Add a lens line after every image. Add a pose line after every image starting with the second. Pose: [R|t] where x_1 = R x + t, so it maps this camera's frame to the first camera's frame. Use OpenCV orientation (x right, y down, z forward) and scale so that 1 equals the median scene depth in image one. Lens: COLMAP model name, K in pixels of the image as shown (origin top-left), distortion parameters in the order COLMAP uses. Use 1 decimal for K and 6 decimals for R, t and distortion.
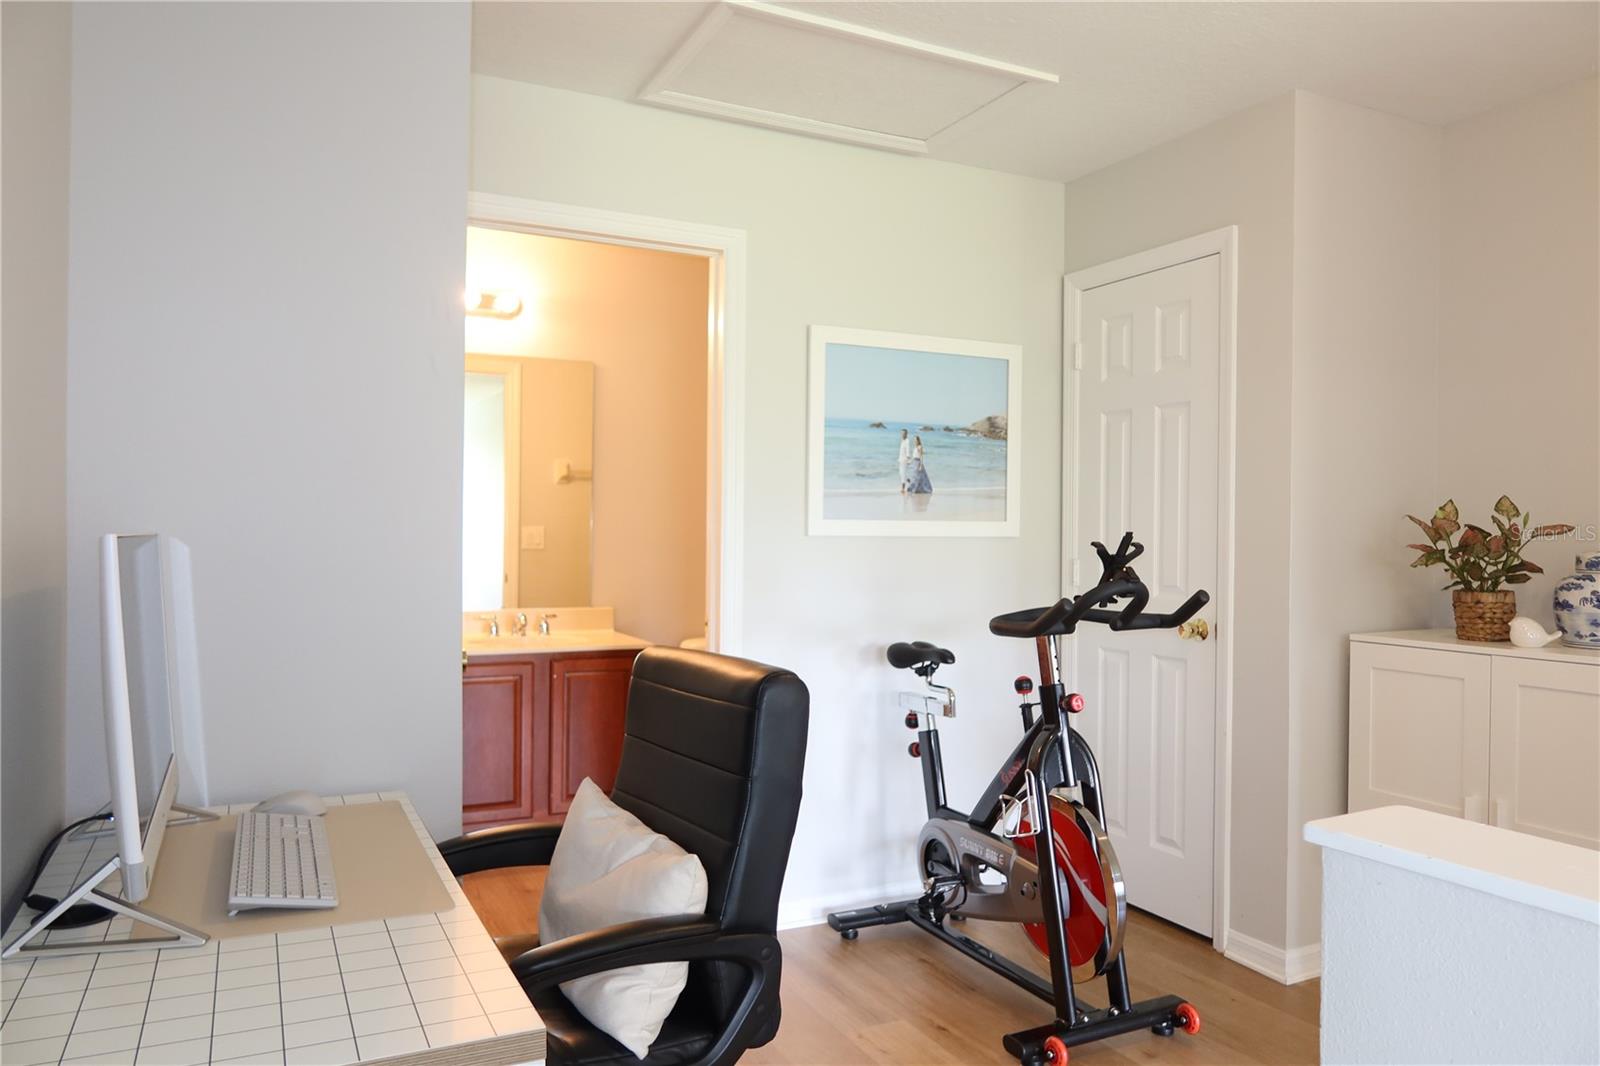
lens RADIAL K [[1115.6, 0, 803.4], [0, 1115.6, 528.7], [0, 0, 1]] dist [-0.020637, 0.009744]
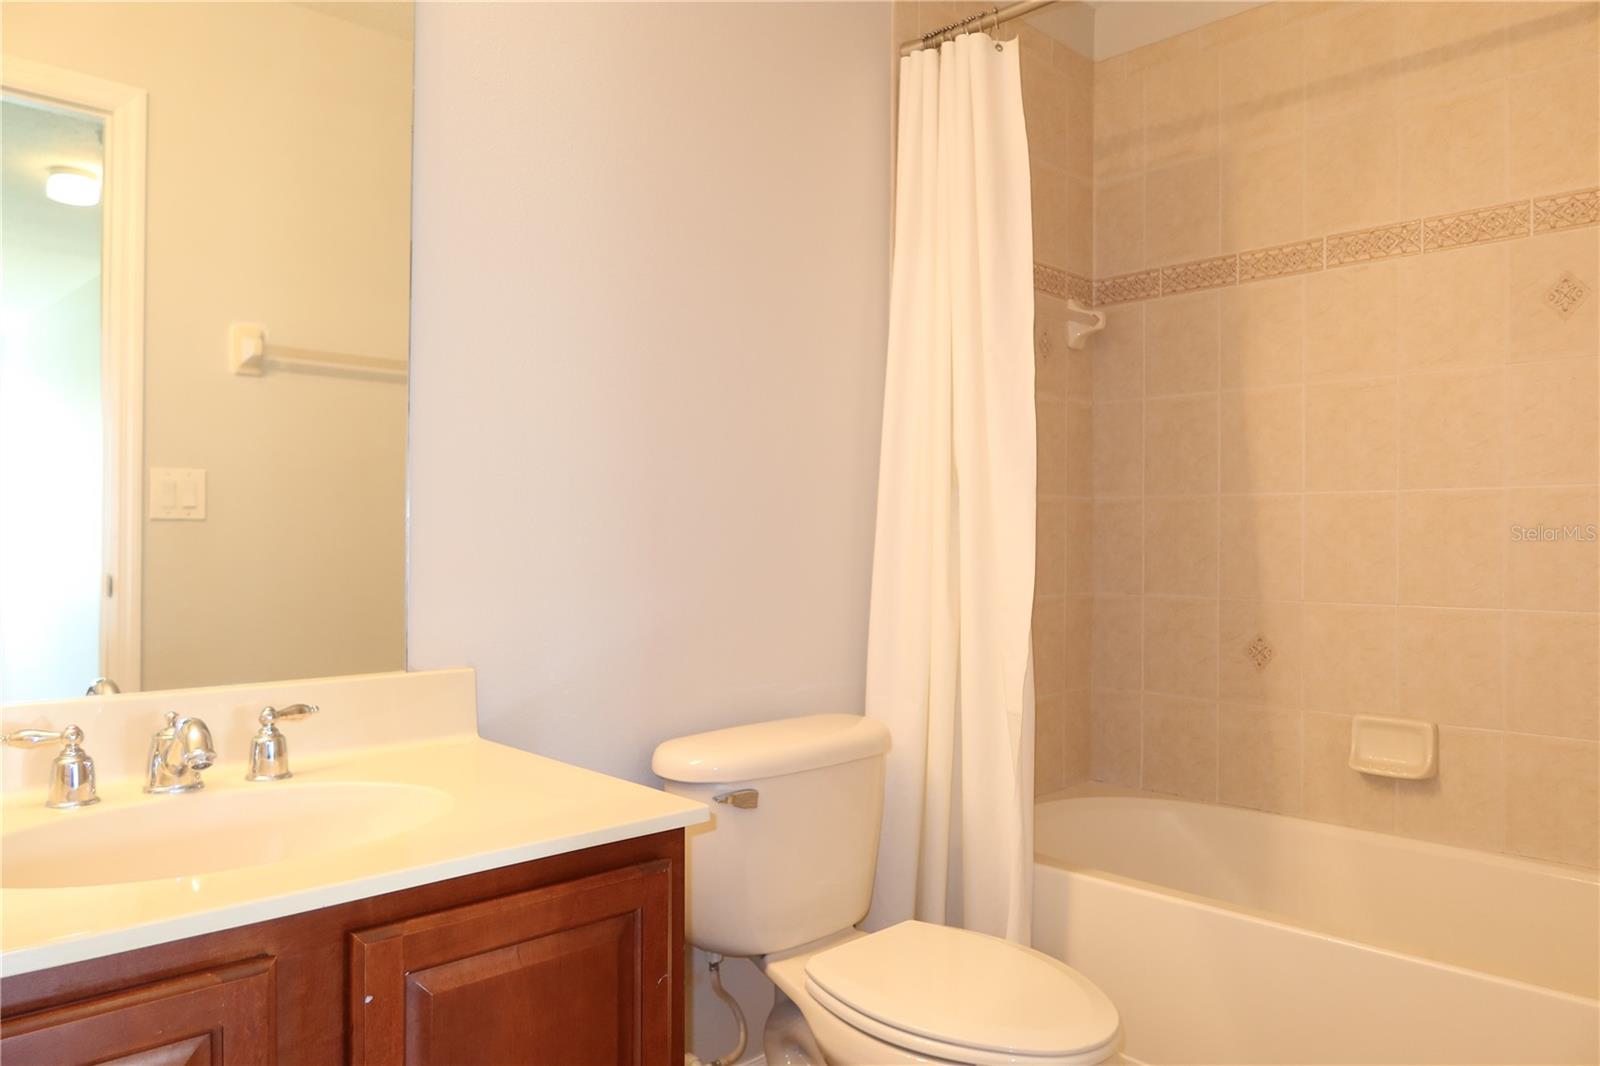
lens RADIAL K [[1115.6, 0, 808.5], [0, 1115.6, 539.1], [0, 0, 1]] dist [-0.020637, 0.009744]
pose [[0.952545, -0.003186, 0.304382, -0.176962], [-0.000293, 0.999935, 0.011385, 0.027574], [-0.304399, -0.010934, 0.952482, 0.645438]]
